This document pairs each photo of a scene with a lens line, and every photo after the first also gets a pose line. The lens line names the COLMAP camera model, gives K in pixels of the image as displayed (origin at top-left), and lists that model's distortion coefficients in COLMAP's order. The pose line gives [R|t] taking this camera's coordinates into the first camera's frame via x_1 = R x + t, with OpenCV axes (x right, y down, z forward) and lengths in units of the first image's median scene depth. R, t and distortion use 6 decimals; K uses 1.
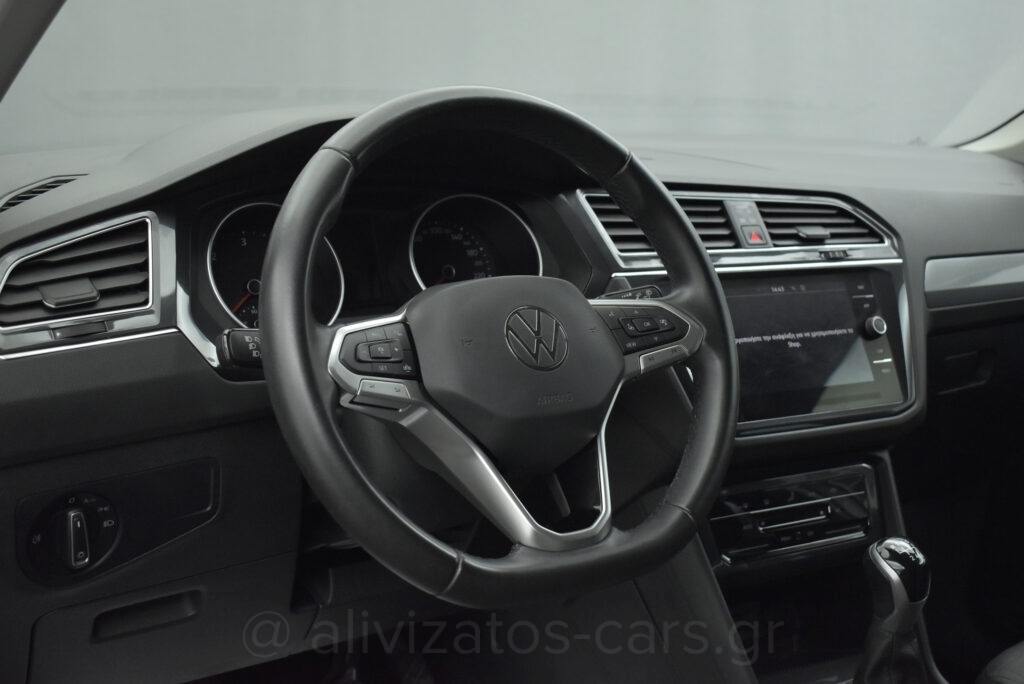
lens RADIAL K [[1145.4, 0, 512.0], [0, 1145.4, 342.0], [0, 0, 1]] dist [-0.061047, -0.006711]
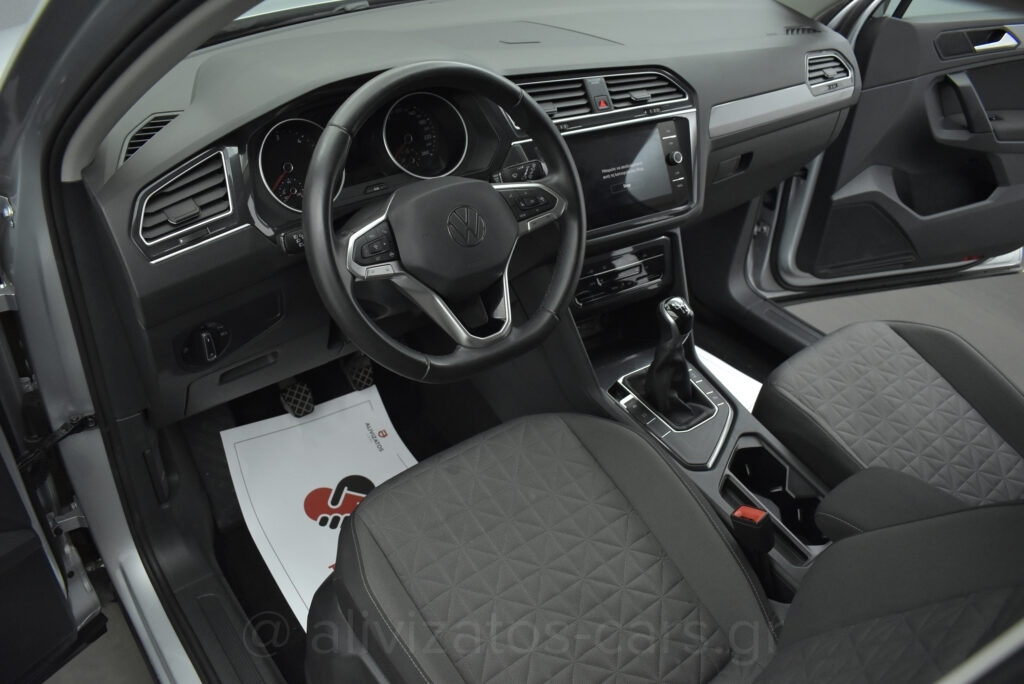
lens RADIAL K [[781.5, 0, 512.0], [0, 781.5, 342.0], [0, 0, 1]] dist [-0.094561, 0.000828]
pose [[0.996676, -0.039251, 0.071386, -0.000237], [0.008641, 0.922267, 0.386456, -0.261300], [-0.081006, -0.384555, 0.919541, -0.118929]]
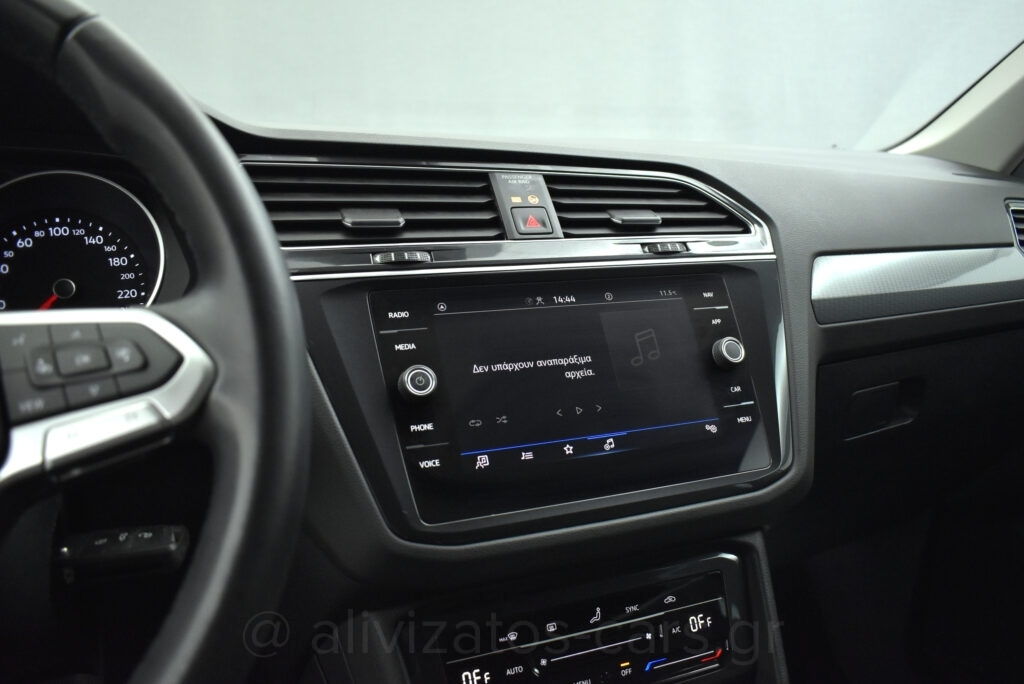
lens RADIAL K [[806.7, 0, 512.0], [0, 806.7, 342.0], [0, 0, 1]] dist [-0.092903, 0.002395]
pose [[0.993468, -0.026194, -0.111064, 0.324168], [0.022352, 0.999113, -0.035697, -0.007315], [0.111900, 0.032982, 0.993172, 0.686629]]
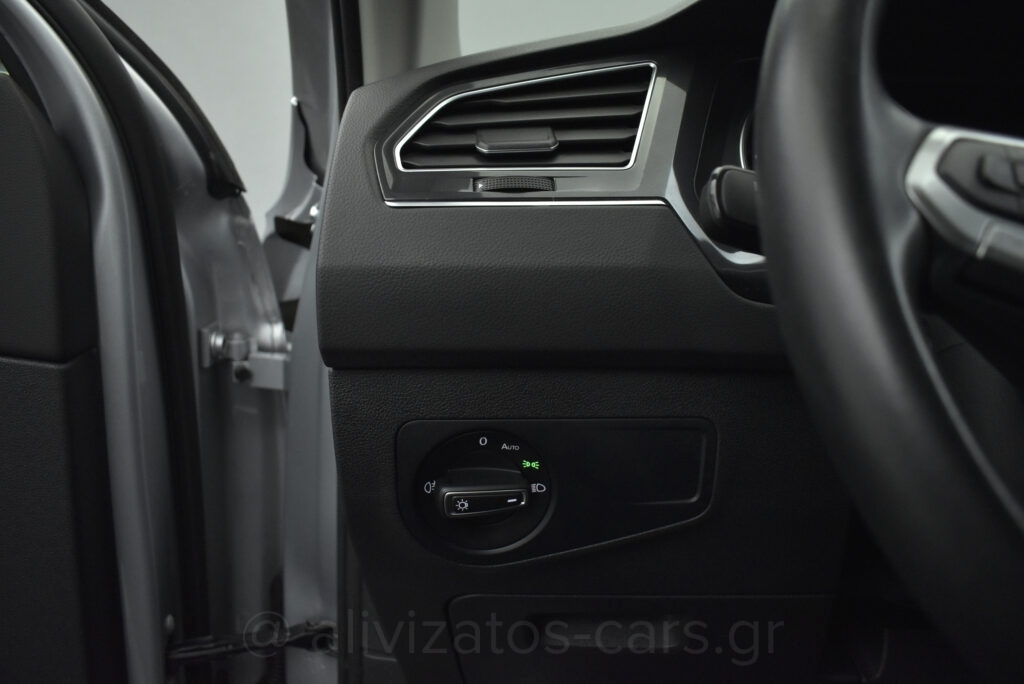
lens RADIAL K [[781.5, 0, 512.0], [0, 781.5, 342.0], [0, 0, 1]] dist [-0.094561, 0.000828]
pose [[0.781305, 0.076407, -0.619455, -0.079516], [-0.131013, 0.990444, -0.043077, 0.088521], [0.610244, 0.114813, 0.783850, 0.570818]]
